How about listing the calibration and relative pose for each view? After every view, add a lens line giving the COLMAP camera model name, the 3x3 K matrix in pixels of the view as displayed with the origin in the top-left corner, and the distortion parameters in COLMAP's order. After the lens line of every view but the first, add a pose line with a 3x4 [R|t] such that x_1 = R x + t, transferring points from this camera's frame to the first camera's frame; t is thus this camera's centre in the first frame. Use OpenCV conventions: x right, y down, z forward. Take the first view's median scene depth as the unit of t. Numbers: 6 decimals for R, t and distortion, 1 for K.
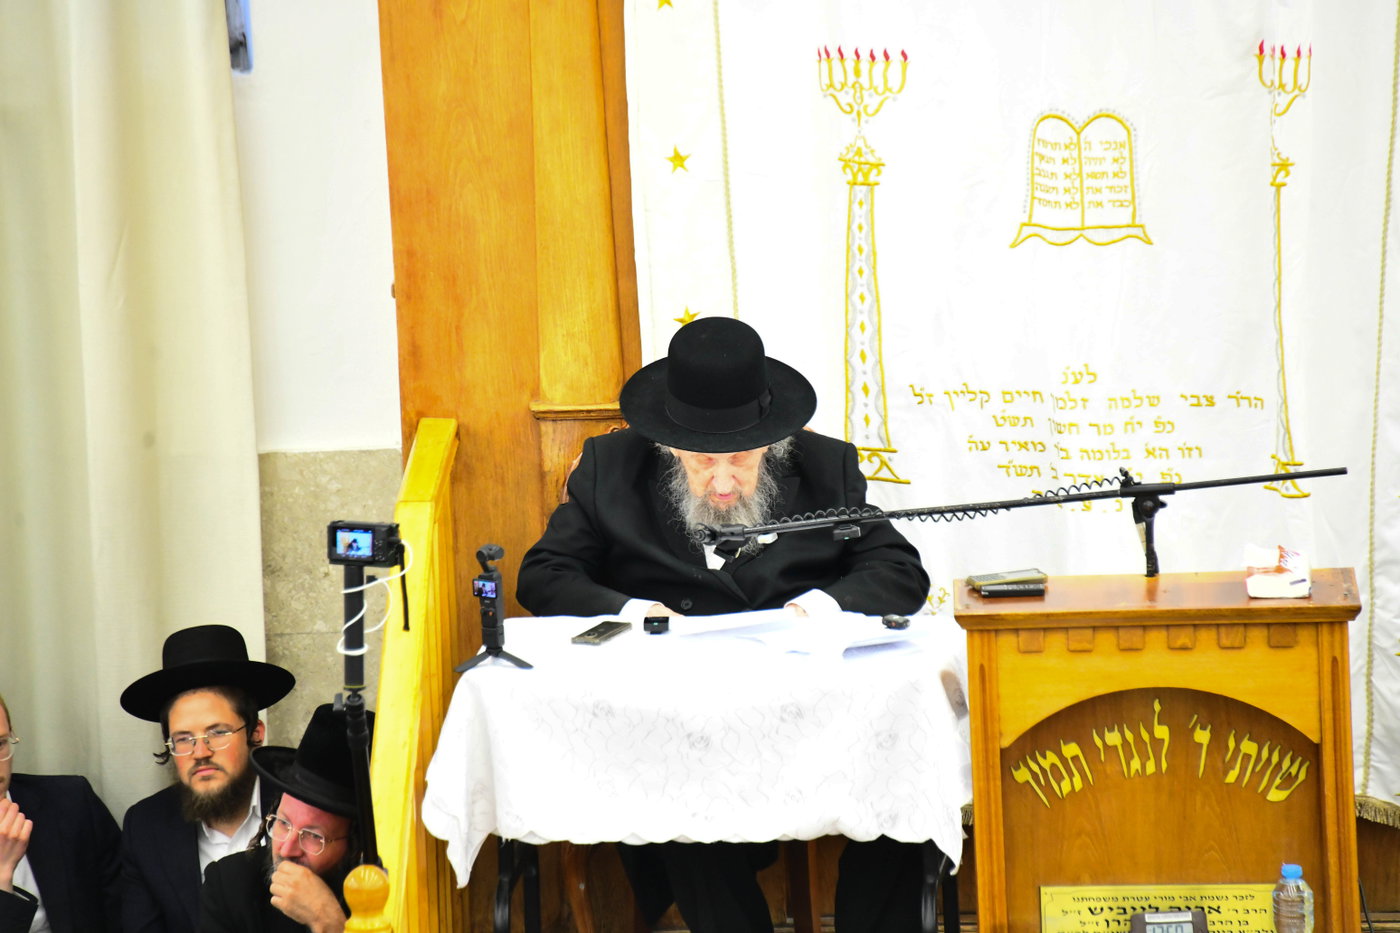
lens RADIAL K [[9254.0, 0, 700.0], [0, 9254.0, 466.5], [0, 0, 1]] dist [0.103227, 7.024554]
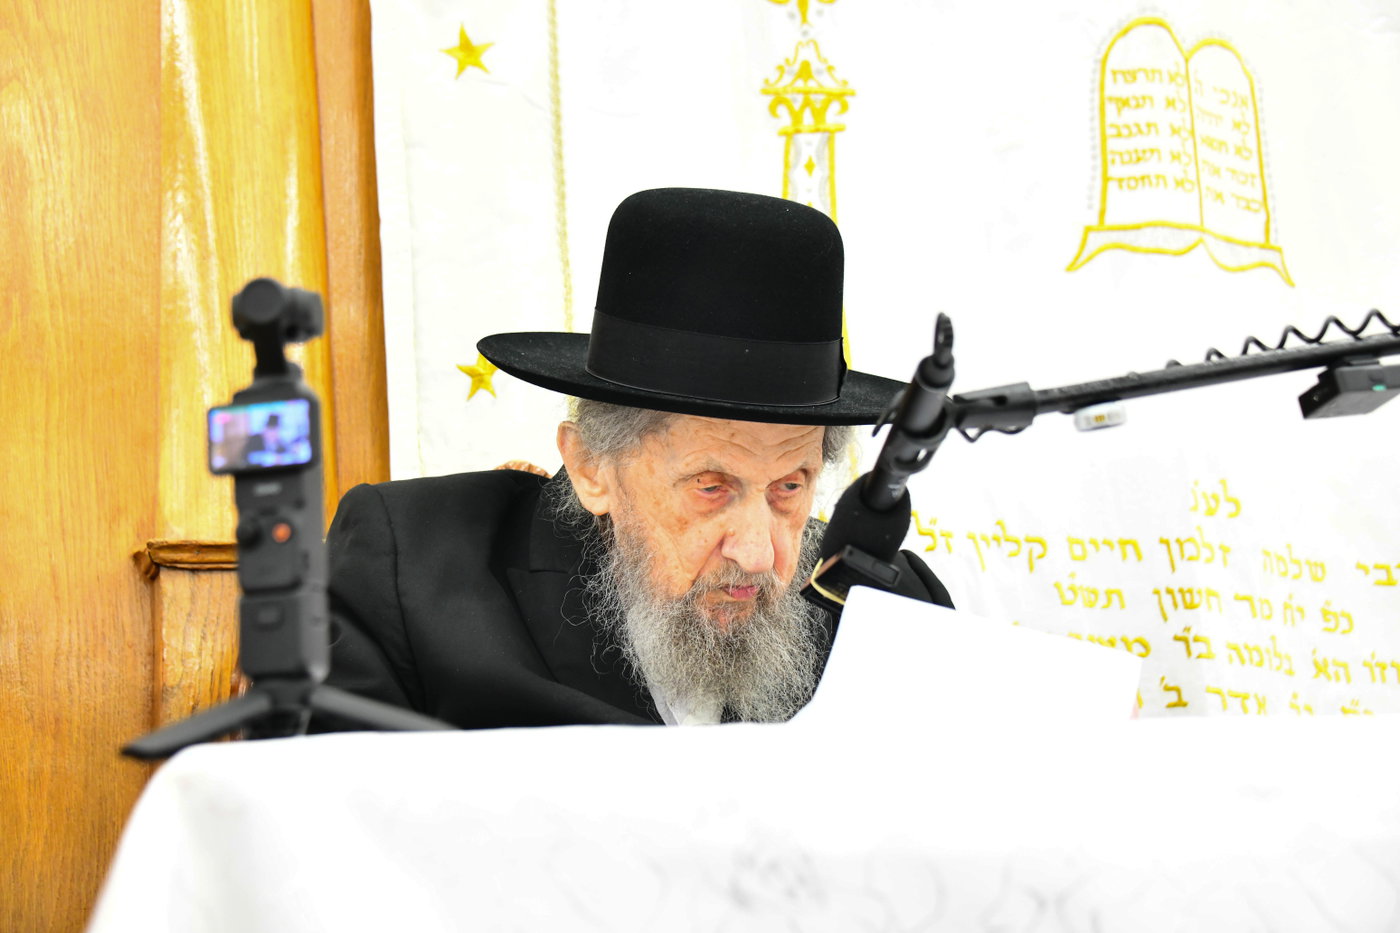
lens RADIAL K [[2265.1, 0, 700.0], [0, 2265.1, 466.5], [0, 0, 1]] dist [0.231124, 0.095325]
pose [[0.934057, 0.064586, 0.351234, -0.032847], [0.091563, 0.907325, -0.410339, 0.039640], [-0.345186, 0.415440, 0.841580, 0.897970]]
